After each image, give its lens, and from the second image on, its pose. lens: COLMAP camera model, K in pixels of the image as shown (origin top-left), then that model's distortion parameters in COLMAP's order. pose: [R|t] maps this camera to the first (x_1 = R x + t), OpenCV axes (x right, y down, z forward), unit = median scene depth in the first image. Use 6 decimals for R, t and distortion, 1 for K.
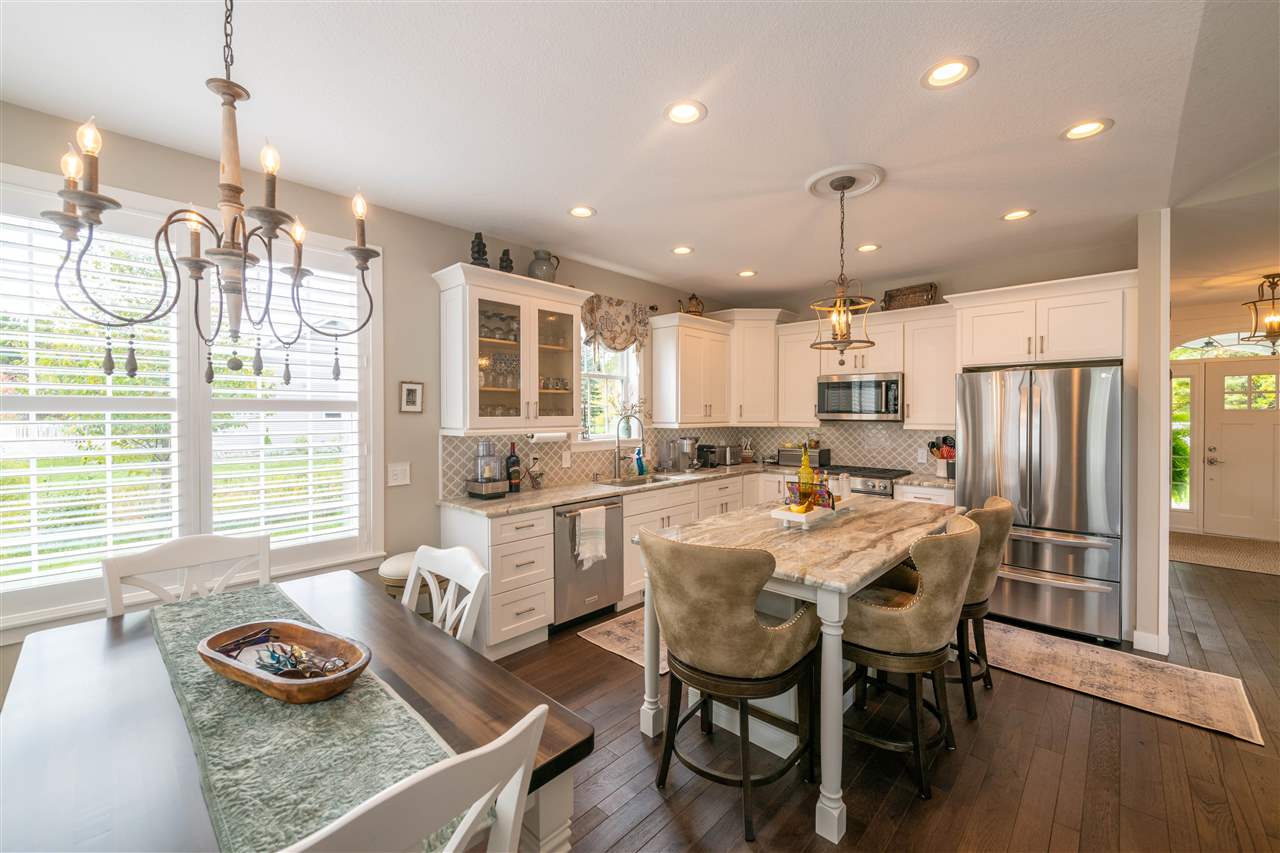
lens RADIAL K [[505.7, 0, 647.1], [0, 505.7, 414.1], [0, 0, 1]] dist [0.003352, -0.006350]
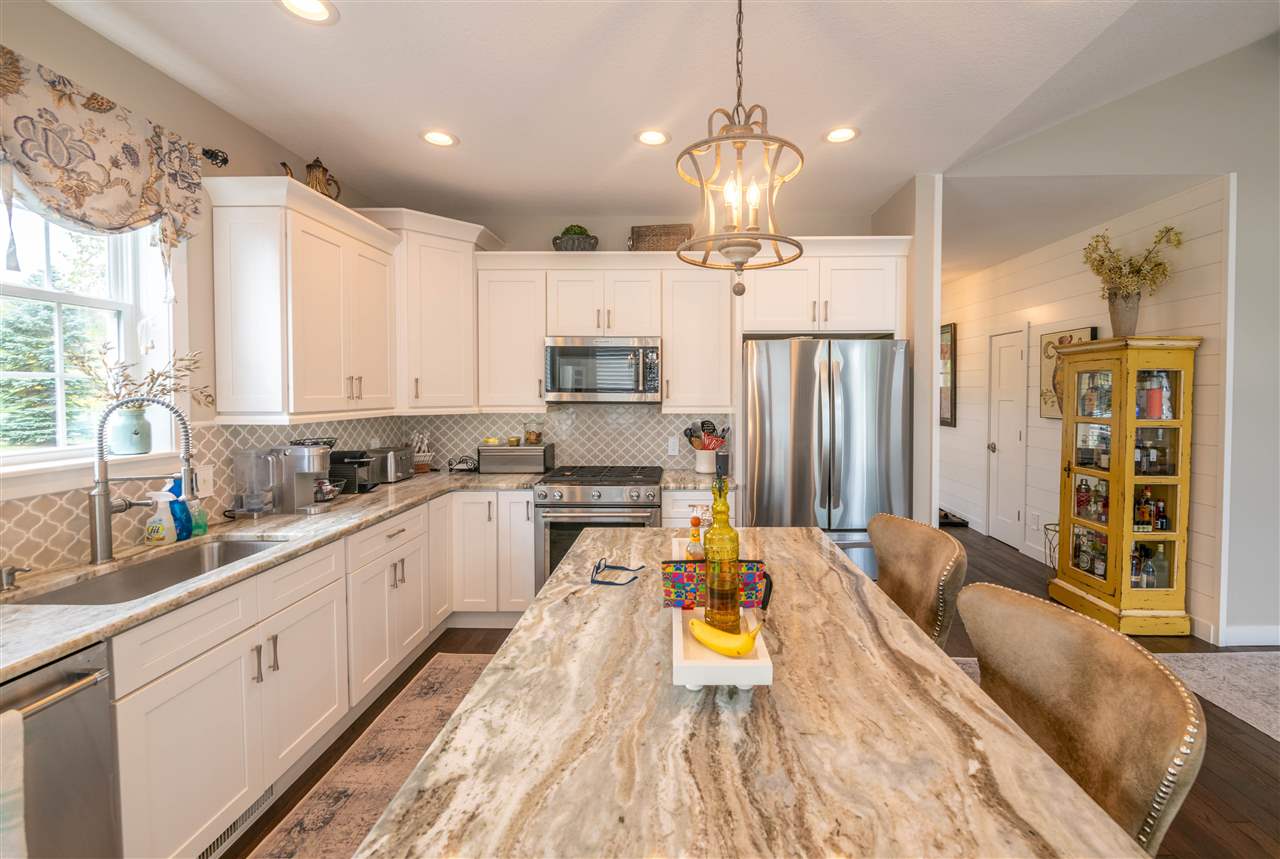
lens RADIAL K [[526.9, 0, 675.6], [0, 526.9, 403.0], [0, 0, 1]] dist [0.001143, -0.003627]
pose [[0.741162, -0.015850, 0.671139, -0.001039], [0.001990, 0.999769, 0.021414, -0.002175], [-0.671323, -0.014535, 0.741022, 0.398073]]
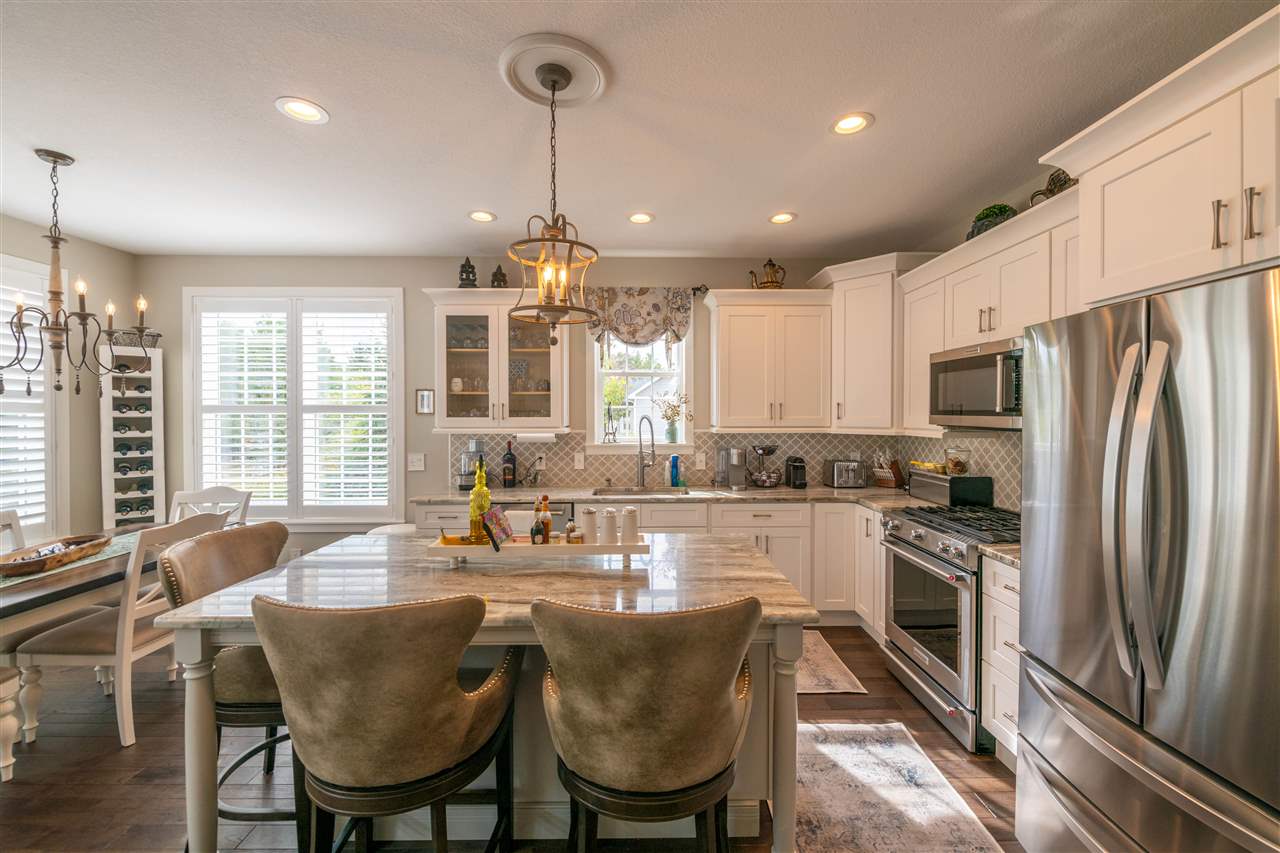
lens RADIAL K [[505.7, 0, 647.1], [0, 505.7, 414.1], [0, 0, 1]] dist [0.003352, -0.006350]
pose [[0.693208, 0.000286, -0.720737, 0.575508], [-0.001885, 0.999997, -0.001417, -0.001166], [0.720735, 0.002340, 0.693207, 0.369725]]
